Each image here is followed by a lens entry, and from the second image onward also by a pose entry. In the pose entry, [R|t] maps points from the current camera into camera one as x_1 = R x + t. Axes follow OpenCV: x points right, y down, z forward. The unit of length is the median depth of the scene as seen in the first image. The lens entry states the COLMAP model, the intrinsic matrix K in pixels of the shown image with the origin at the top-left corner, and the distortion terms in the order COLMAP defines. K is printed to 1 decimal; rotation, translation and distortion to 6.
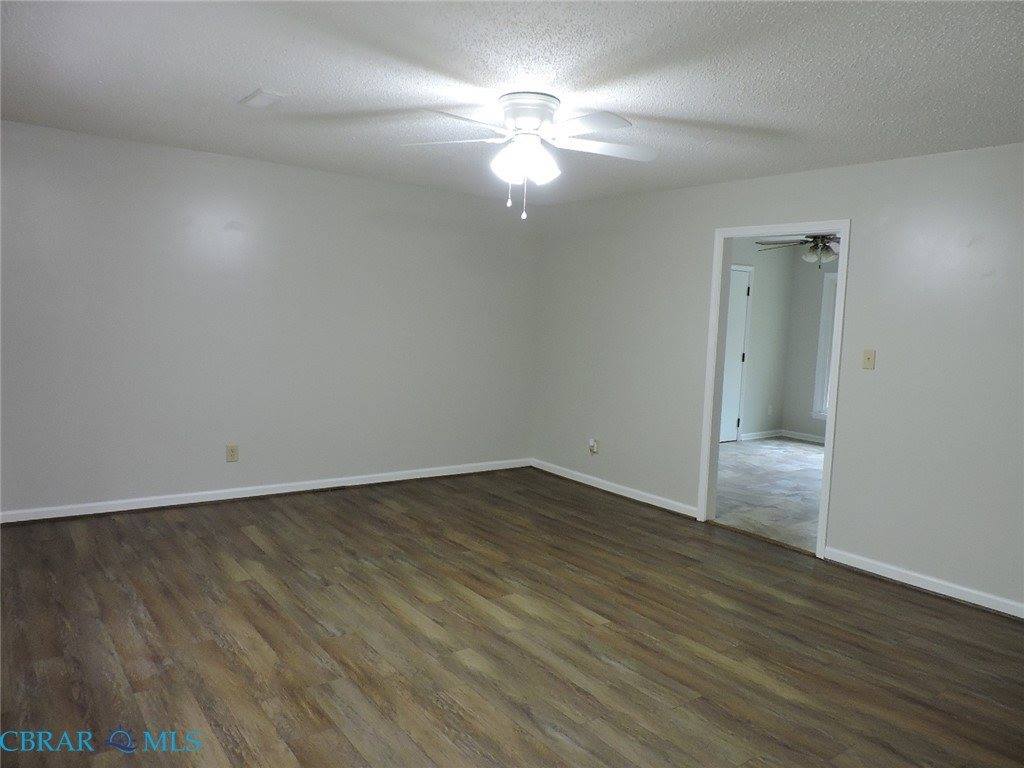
lens RADIAL K [[729.7, 0, 510.8], [0, 729.7, 385.0], [0, 0, 1]] dist [-0.021932, 0.003343]
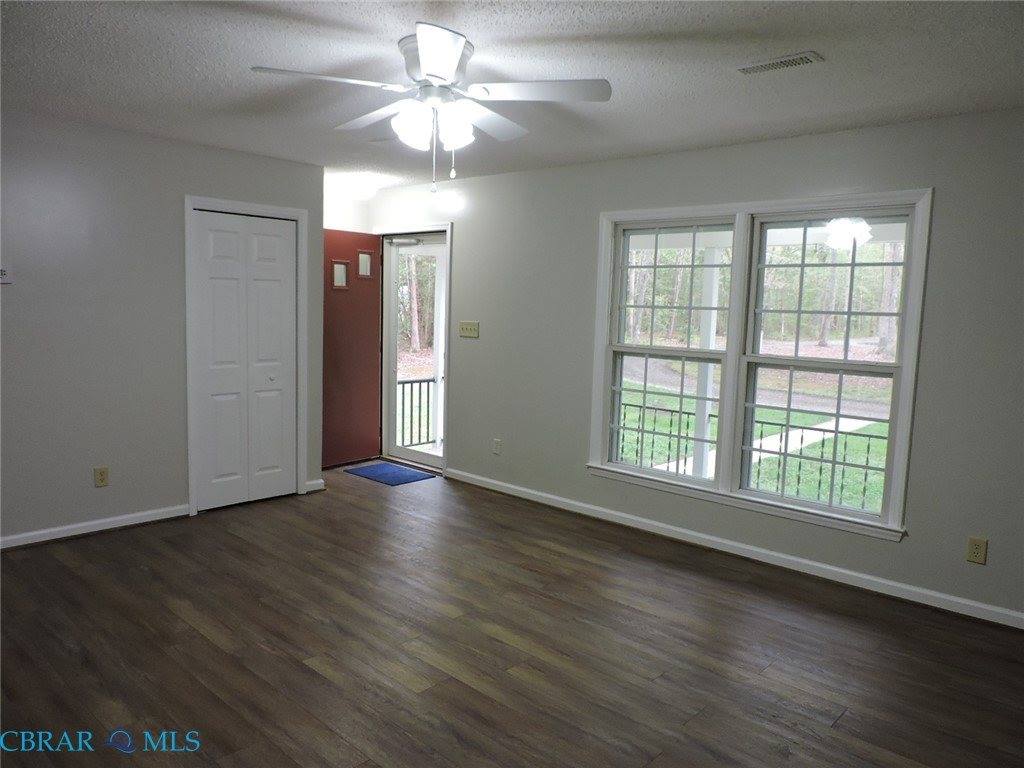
lens RADIAL K [[729.7, 0, 510.9], [0, 729.7, 384.3], [0, 0, 1]] dist [-0.021932, 0.003343]
pose [[-0.980430, -0.038667, -0.193035, 0.077636], [-0.077495, 0.977162, 0.197860, -0.192005], [0.180976, 0.208947, -0.961035, 1.919227]]
